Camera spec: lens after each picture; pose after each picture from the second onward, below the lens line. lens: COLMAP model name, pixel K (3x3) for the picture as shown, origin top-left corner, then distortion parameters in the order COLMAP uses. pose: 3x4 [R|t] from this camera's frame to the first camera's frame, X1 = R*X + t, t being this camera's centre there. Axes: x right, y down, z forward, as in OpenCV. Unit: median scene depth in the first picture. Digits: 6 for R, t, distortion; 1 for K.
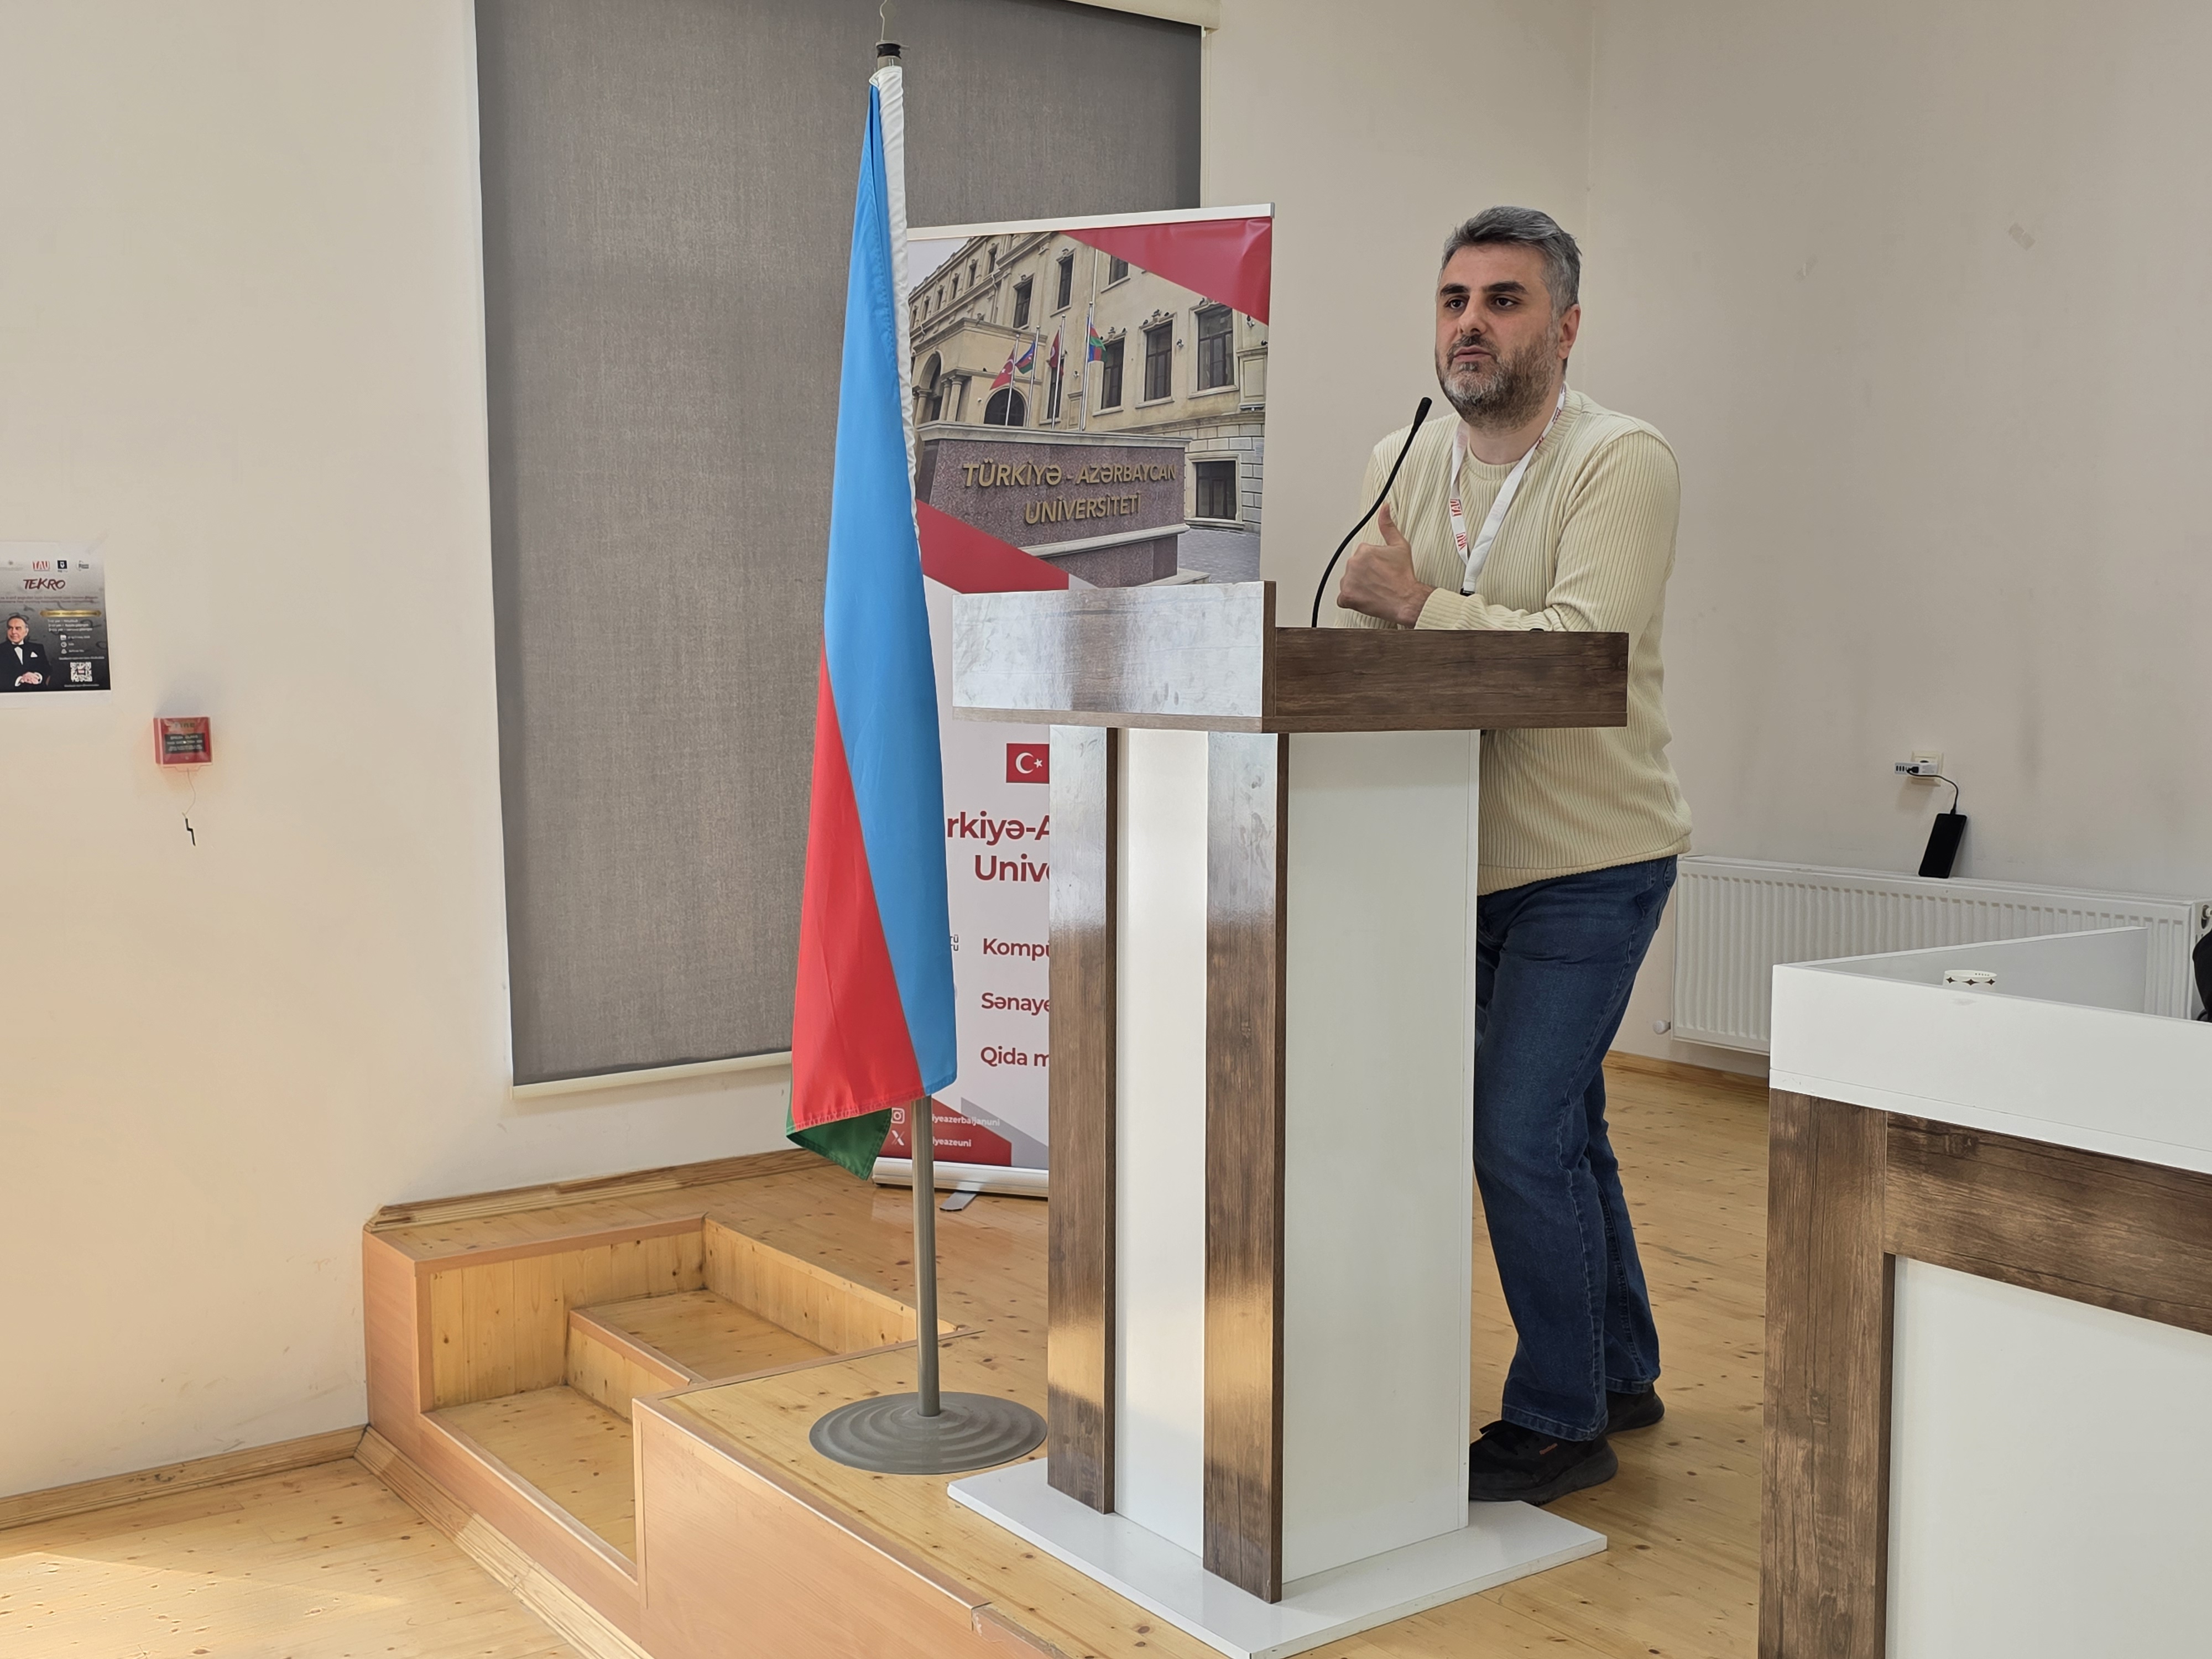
lens RADIAL K [[2196.6, 0, 1108.1], [0, 2196.6, 880.2], [0, 0, 1]] dist [0.133941, -0.224309]
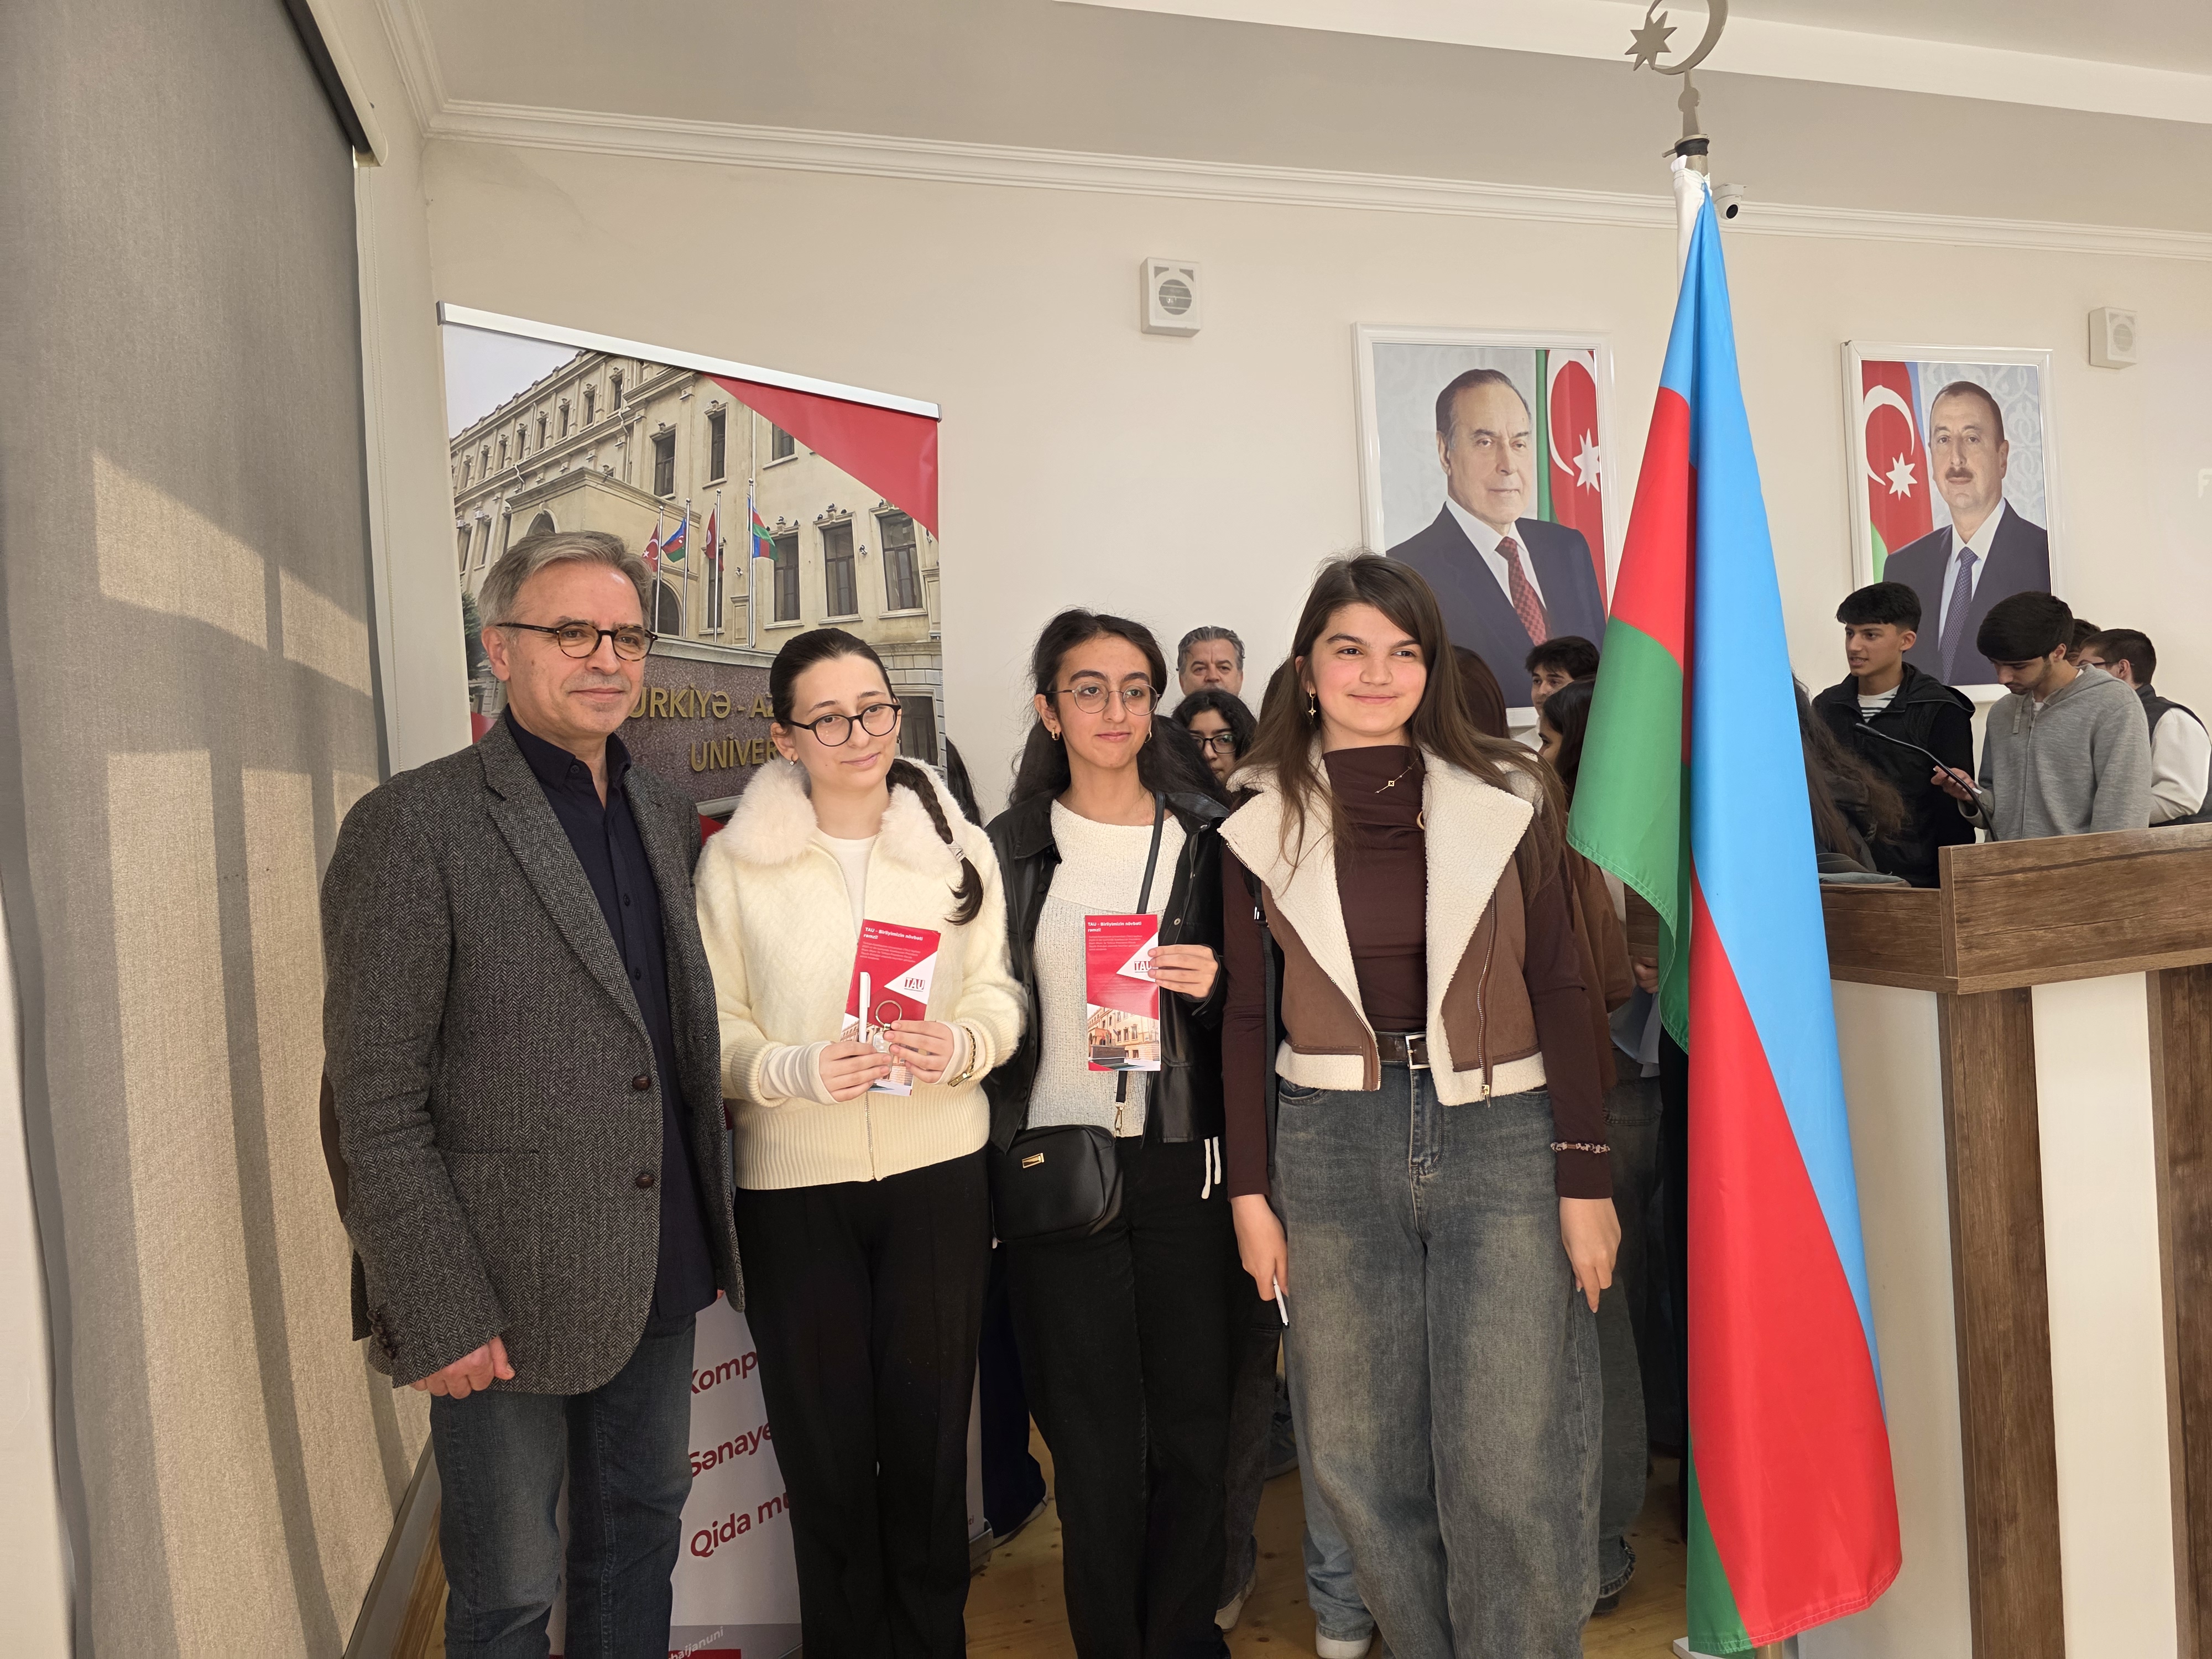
lens RADIAL K [[1439.1, 0, 1076.0], [0, 1439.1, 832.2], [0, 0, 1]] dist [0.056896, -0.049325]
pose [[0.324068, -0.045485, 0.944940, -0.435456], [0.153891, 0.988074, -0.005216, -0.122633], [-0.933433, 0.147108, 0.327203, 0.745939]]
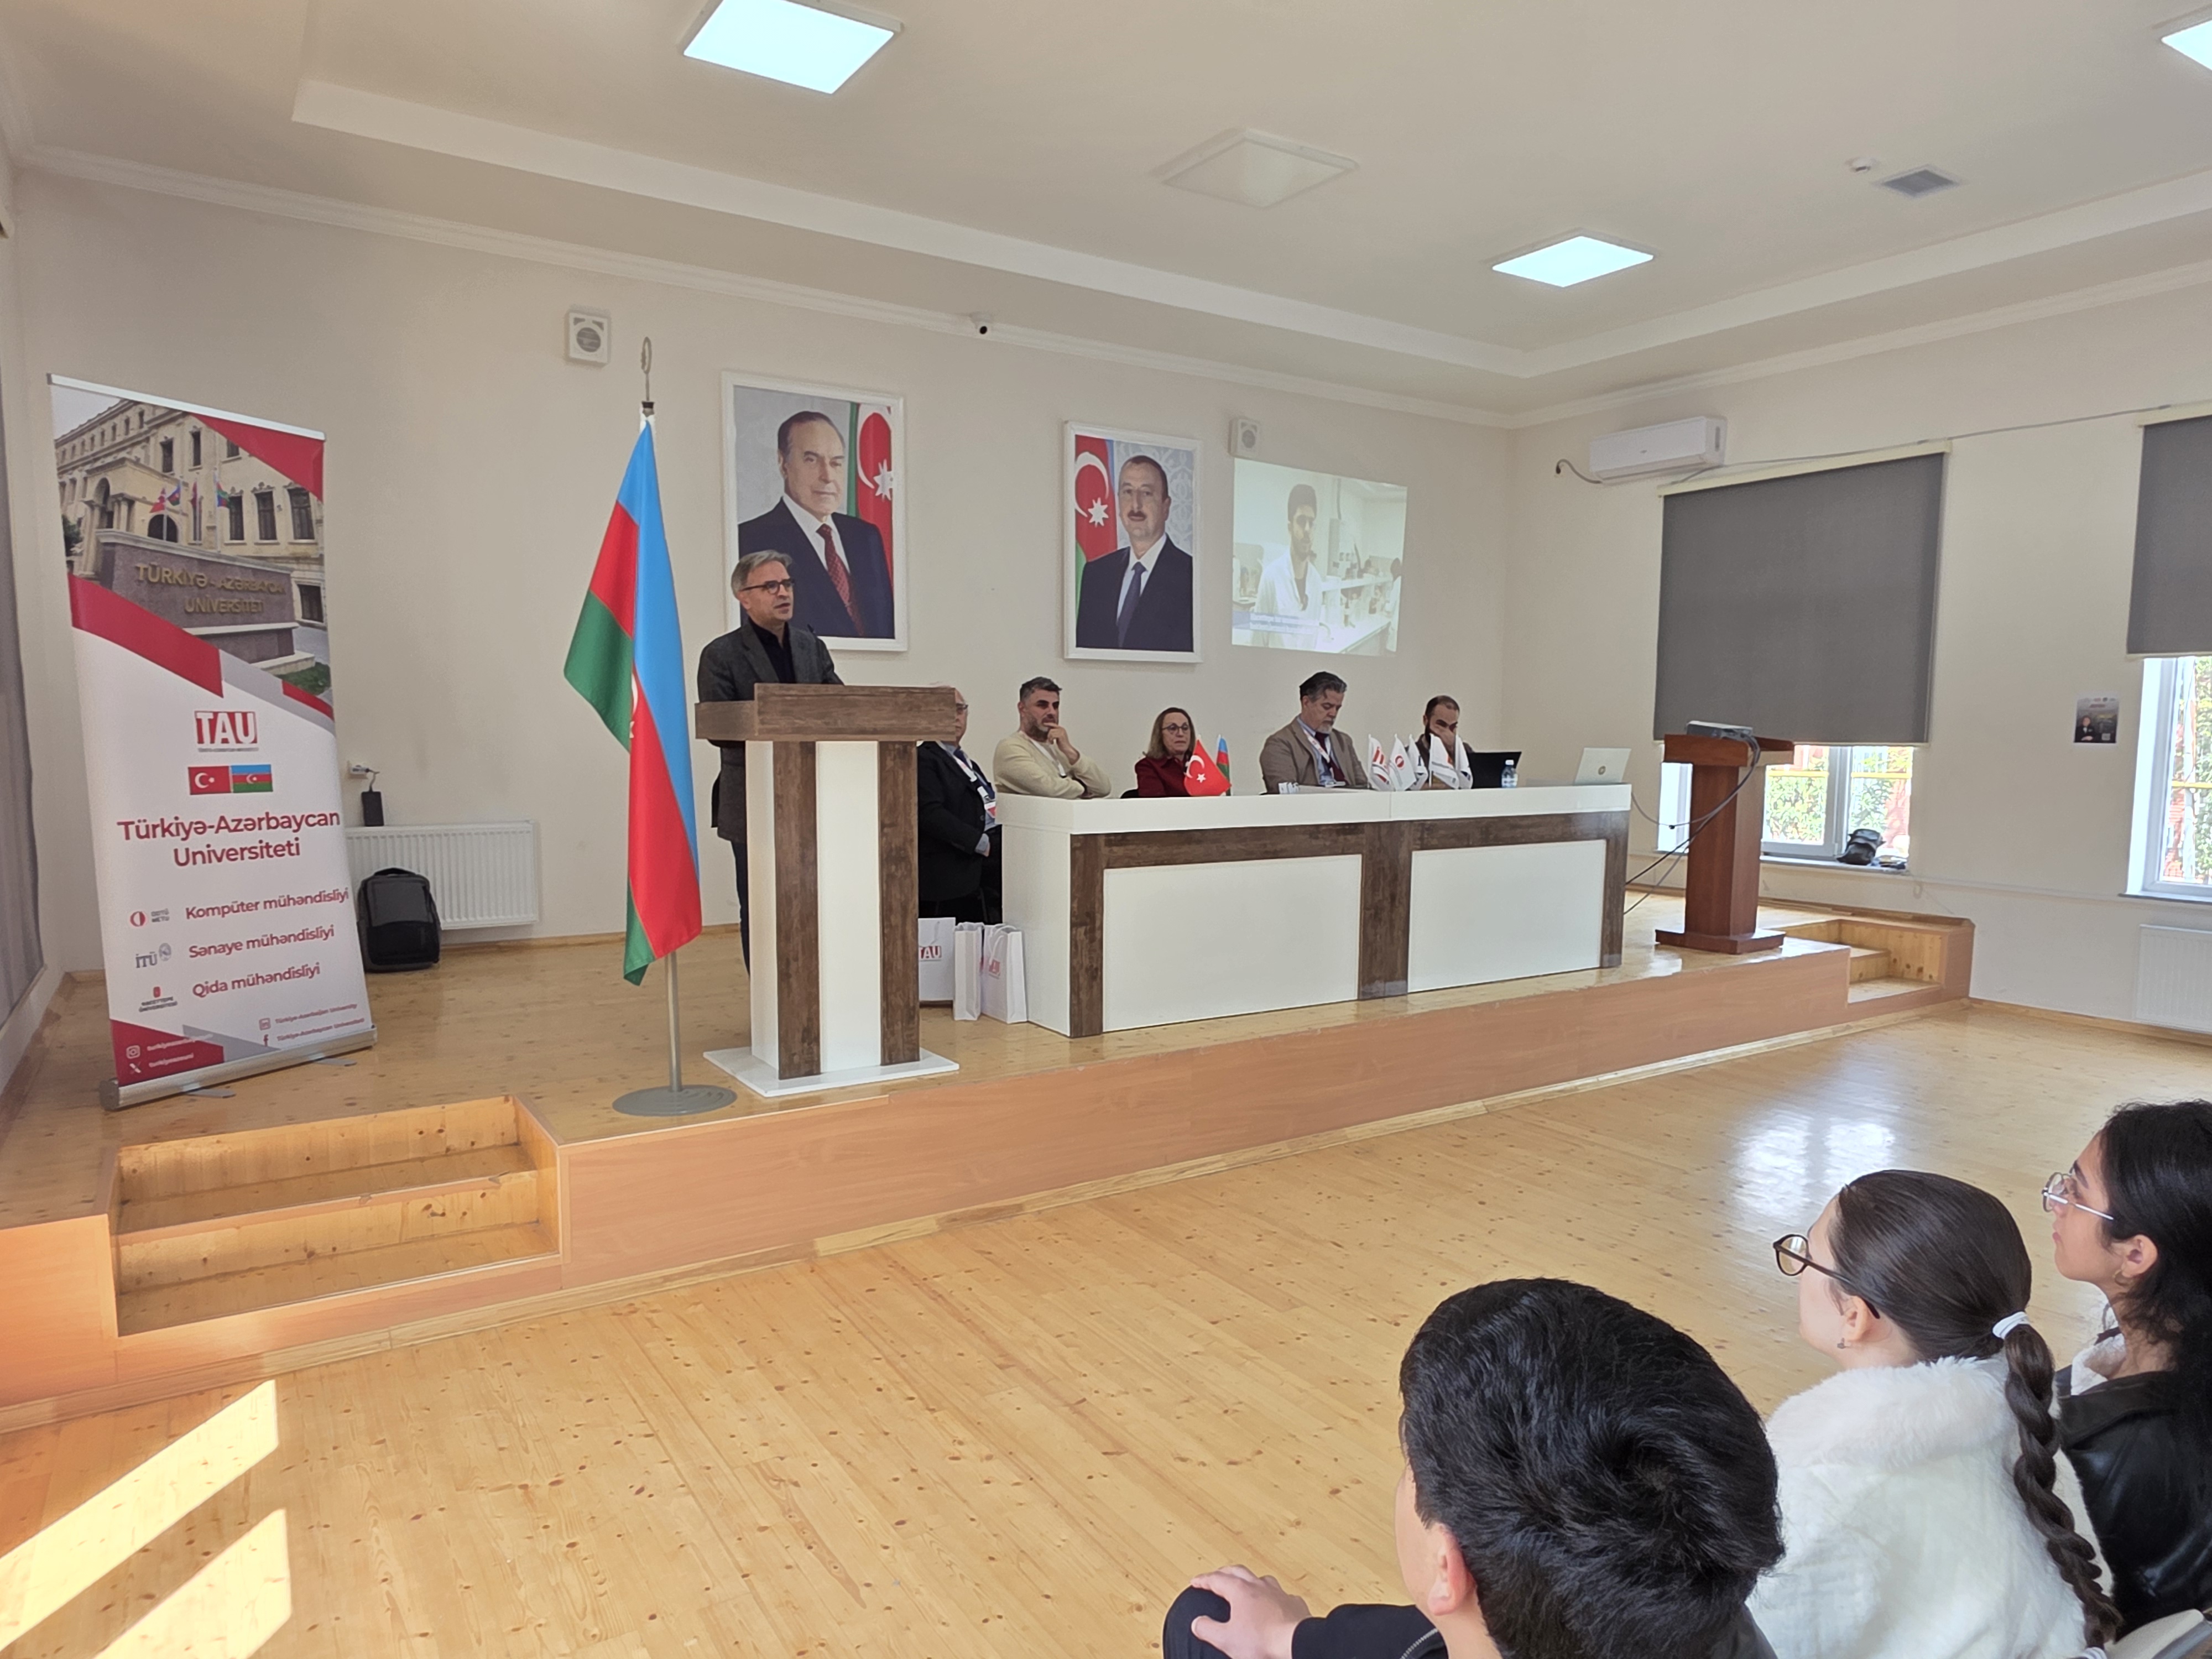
lens RADIAL K [[1390.4, 0, 1096.4], [0, 1390.4, 869.5], [0, 0, 1]] dist [0.002503, -0.001109]
pose [[0.061226, -0.106601, 0.992415, -0.913088], [0.089729, 0.990842, 0.100897, -0.035594], [-0.994083, 0.082871, 0.070231, 0.370237]]
